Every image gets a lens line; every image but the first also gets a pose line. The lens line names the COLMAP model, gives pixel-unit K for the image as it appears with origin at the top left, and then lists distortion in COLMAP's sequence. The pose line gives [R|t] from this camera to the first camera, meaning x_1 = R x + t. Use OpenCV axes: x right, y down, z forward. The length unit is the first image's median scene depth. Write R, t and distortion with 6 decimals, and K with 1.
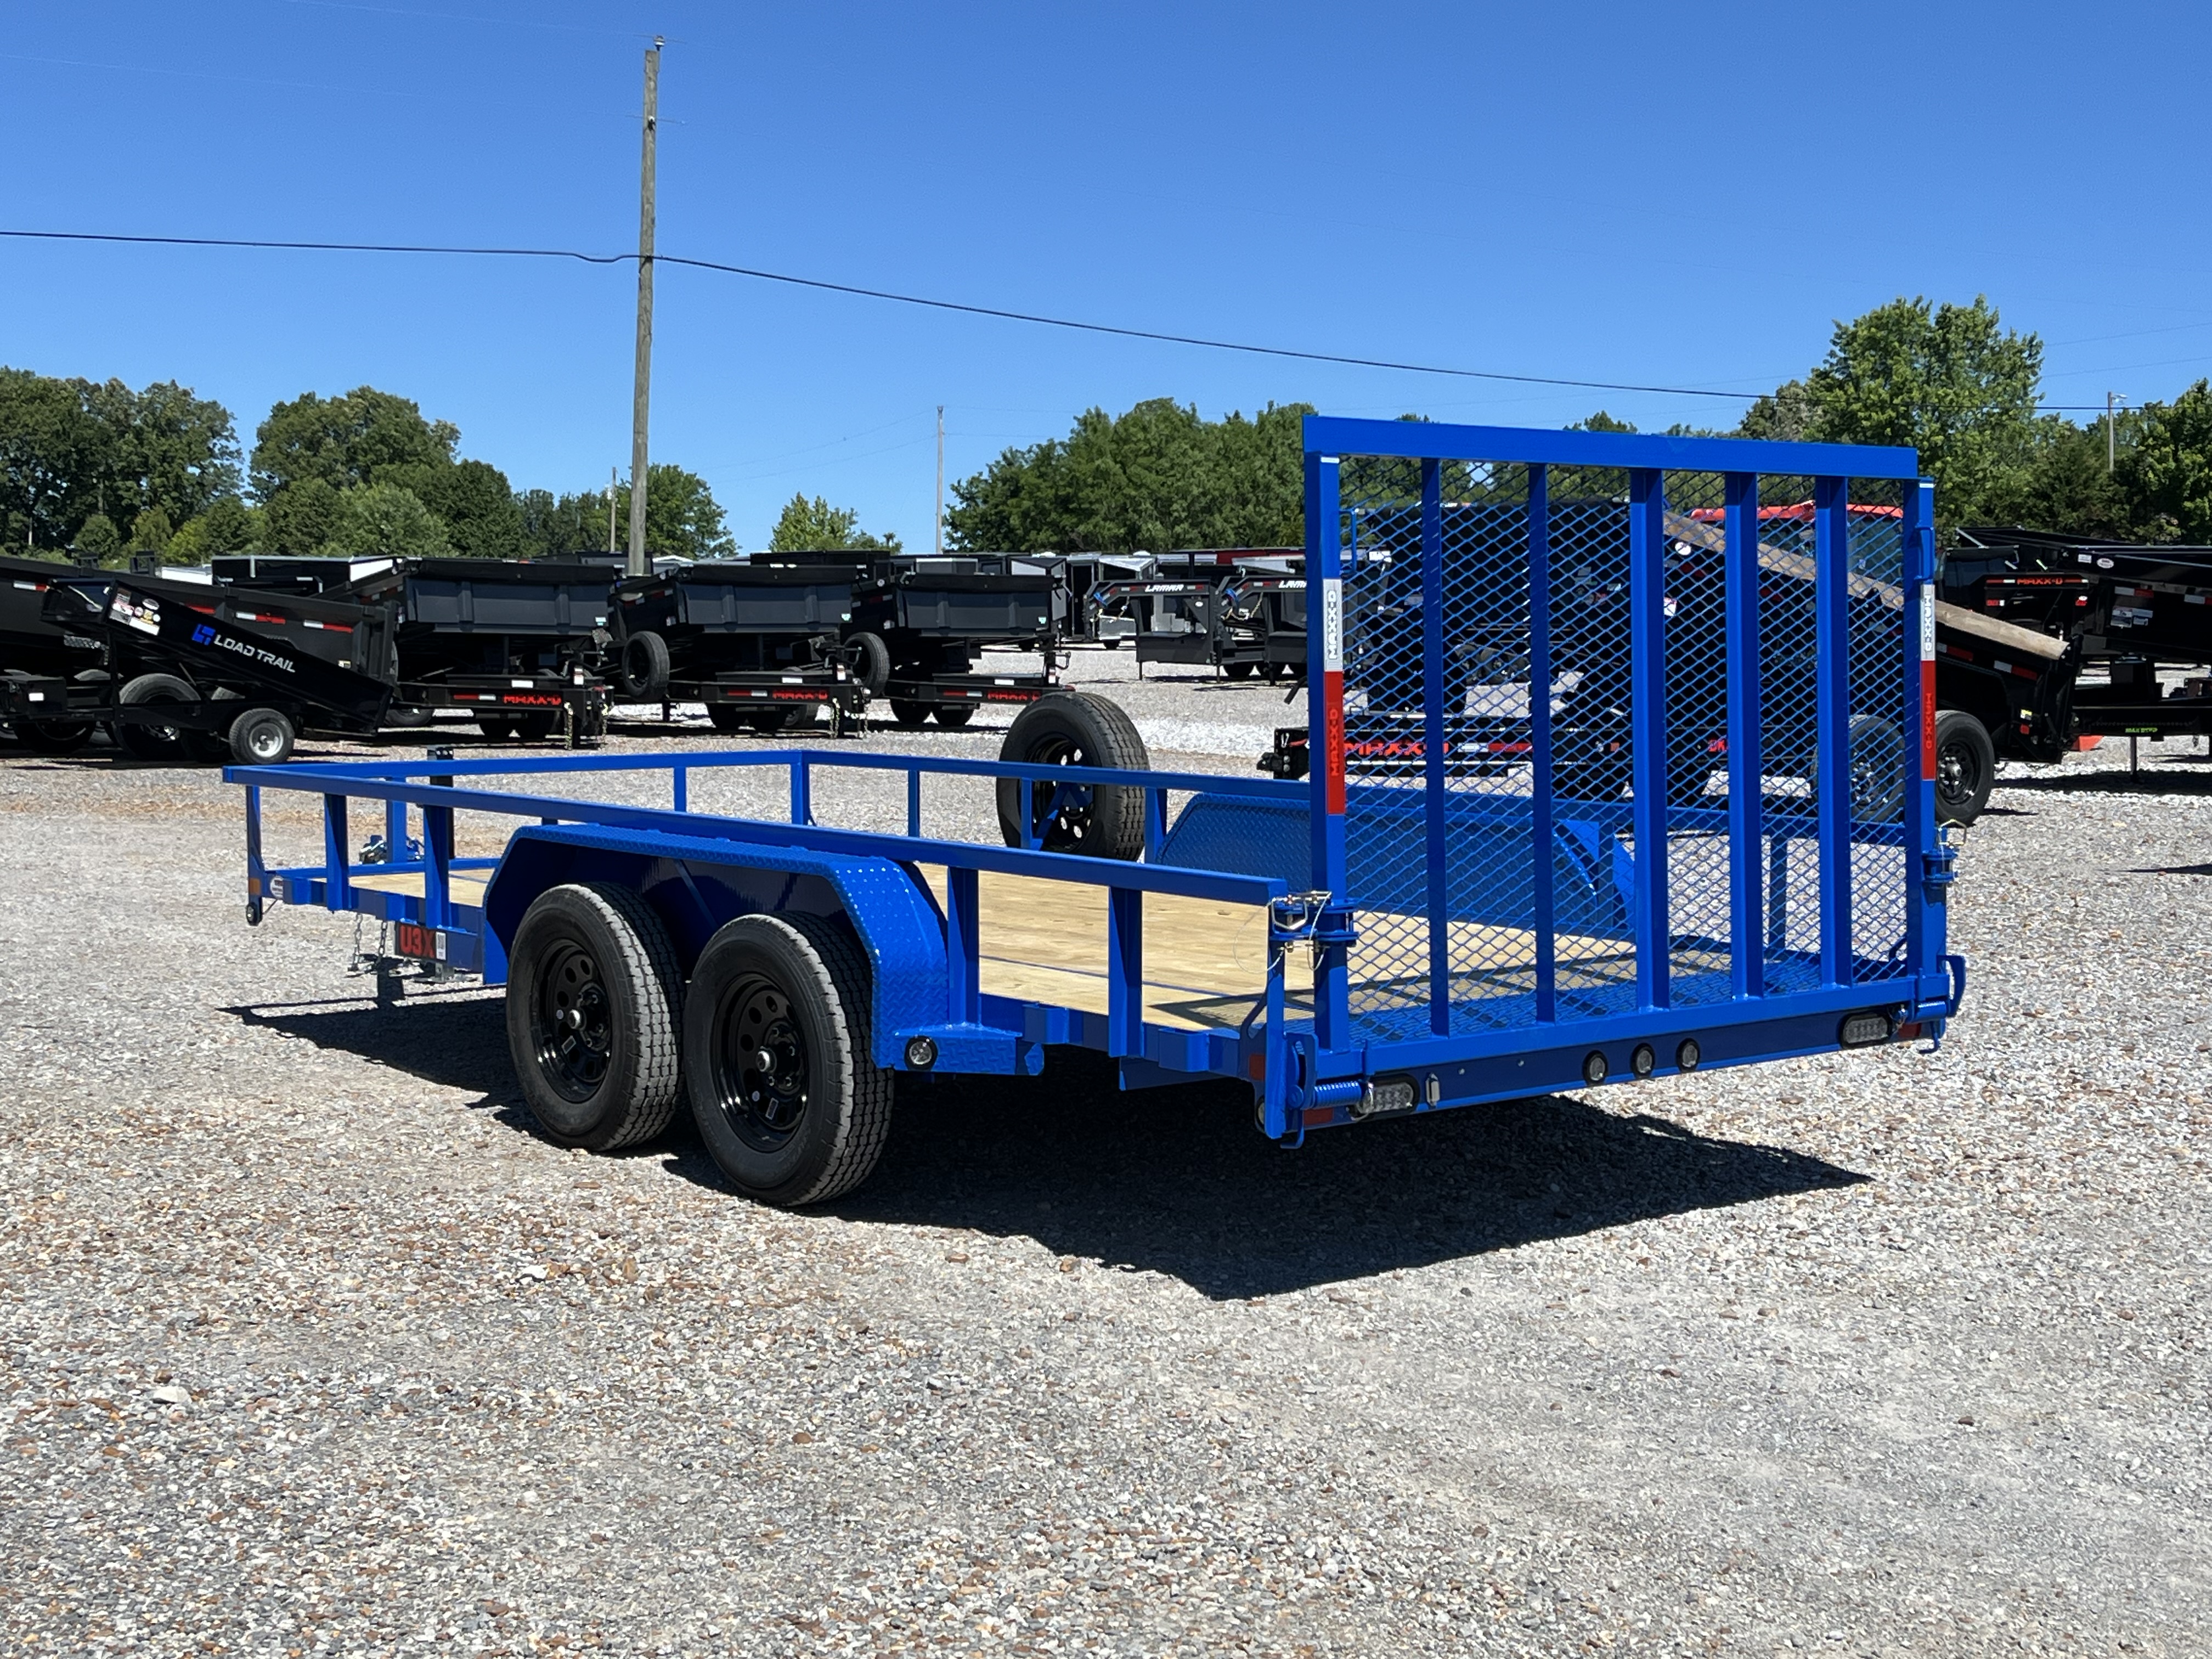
lens RADIAL K [[2975.7, 0, 1106.0], [0, 2975.7, 829.5], [0, 0, 1]] dist [0.156704, -0.556594]
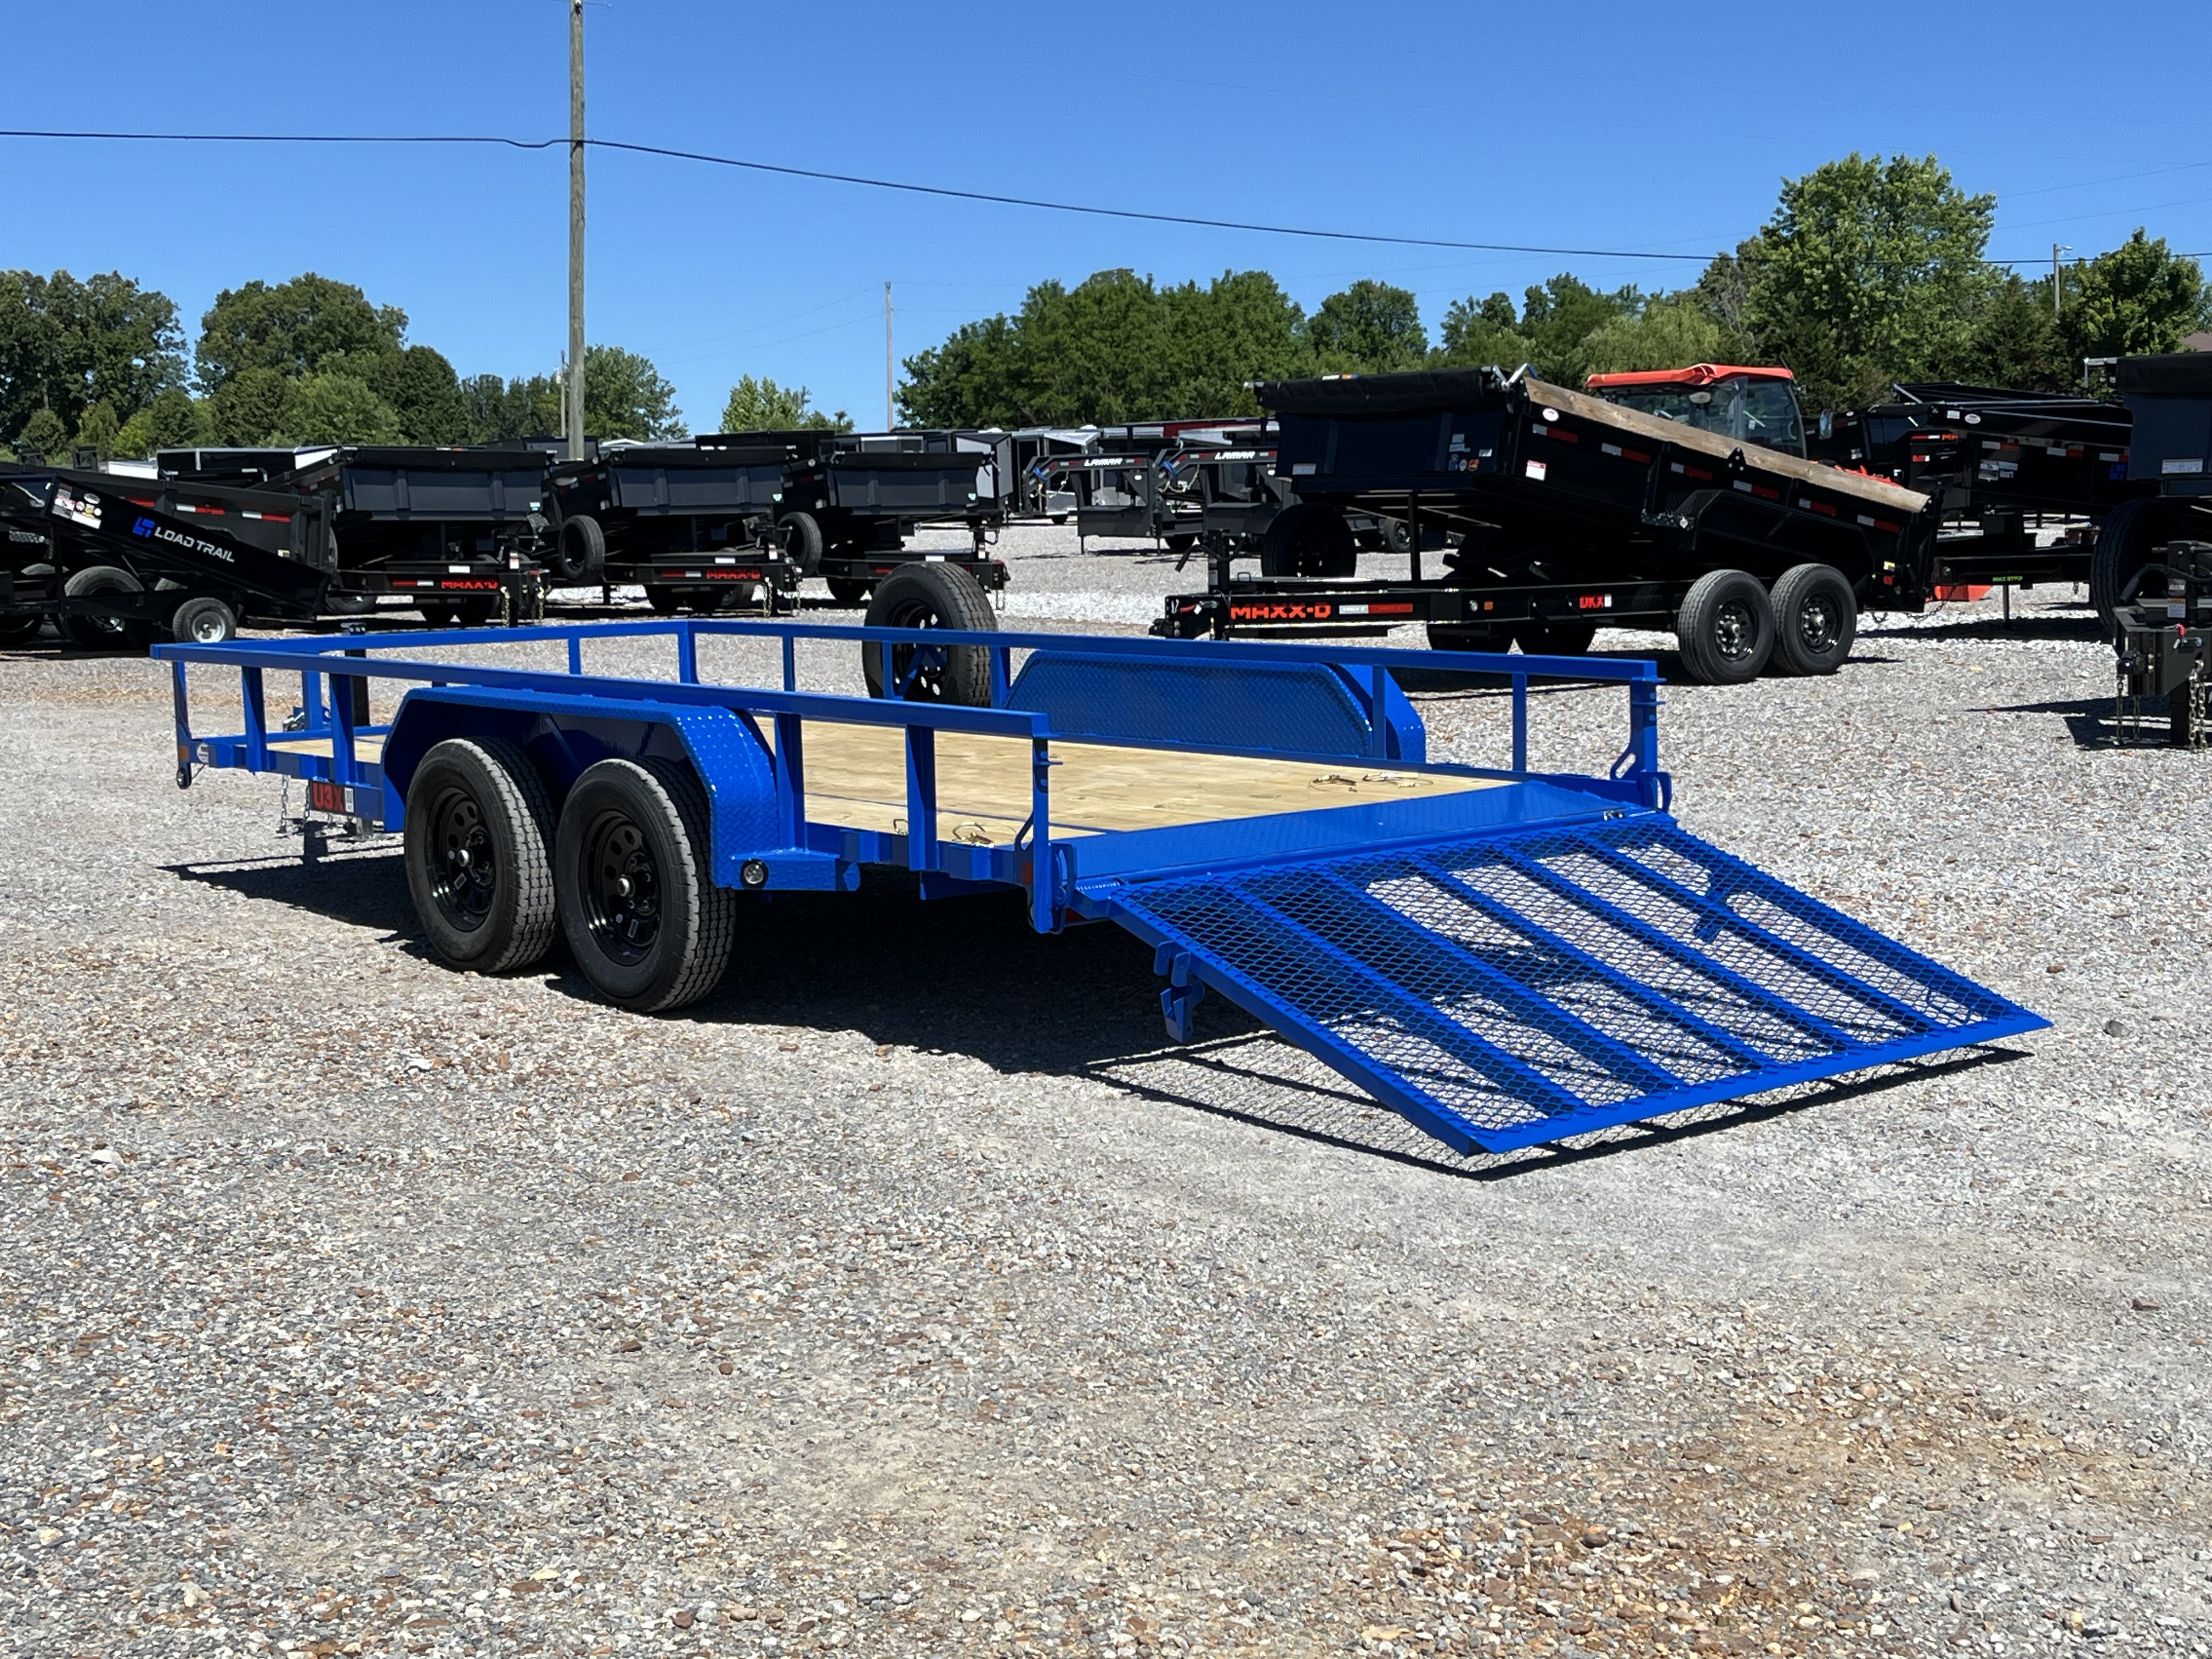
lens RADIAL K [[2975.7, 0, 1106.0], [0, 2975.7, 829.5], [0, 0, 1]] dist [0.156704, -0.556594]
pose [[0.999669, -0.023015, 0.011501, 0.047431], [0.022516, 0.998875, 0.041732, 0.009642], [-0.012448, -0.041459, 0.999063, -0.122081]]
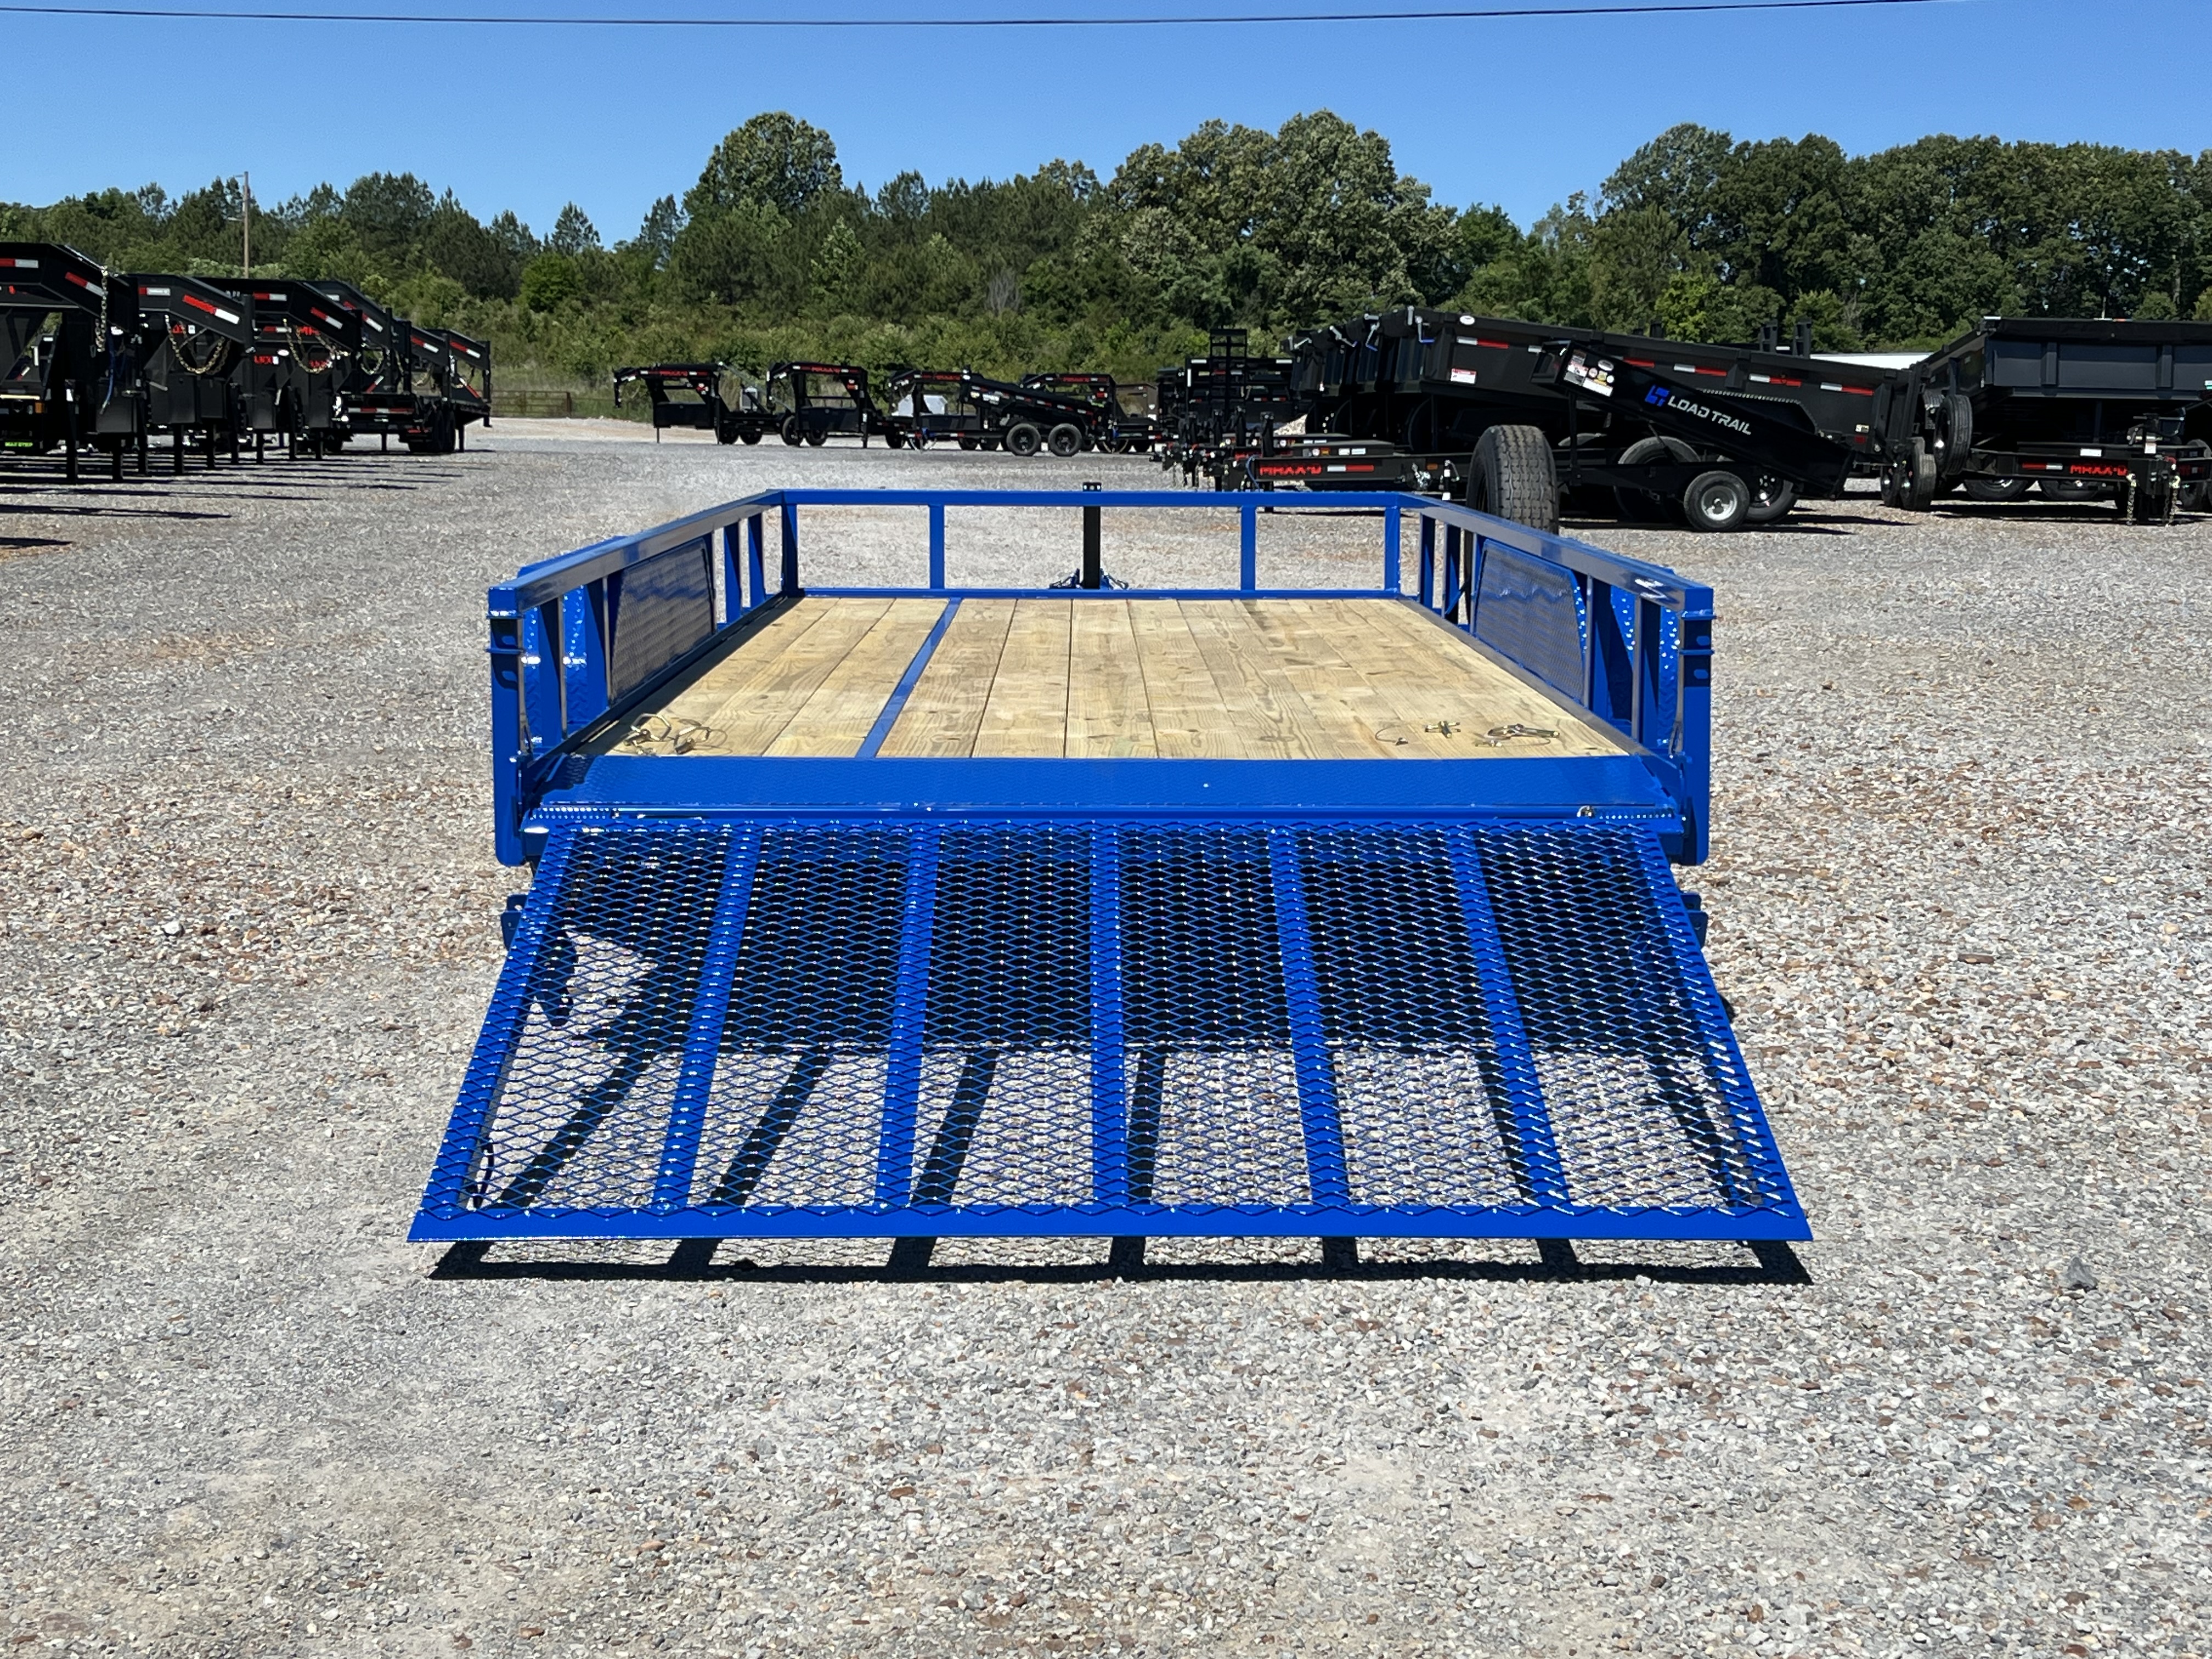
lens RADIAL K [[2986.5, 0, 1106.0], [0, 2986.5, 829.5], [0, 0, 1]] dist [0.133959, -0.419525]
pose [[0.787840, 0.091021, -0.609116, 0.540176], [-0.047242, 0.995036, 0.087586, 0.000534], [0.614065, -0.040228, 0.788230, 0.264397]]
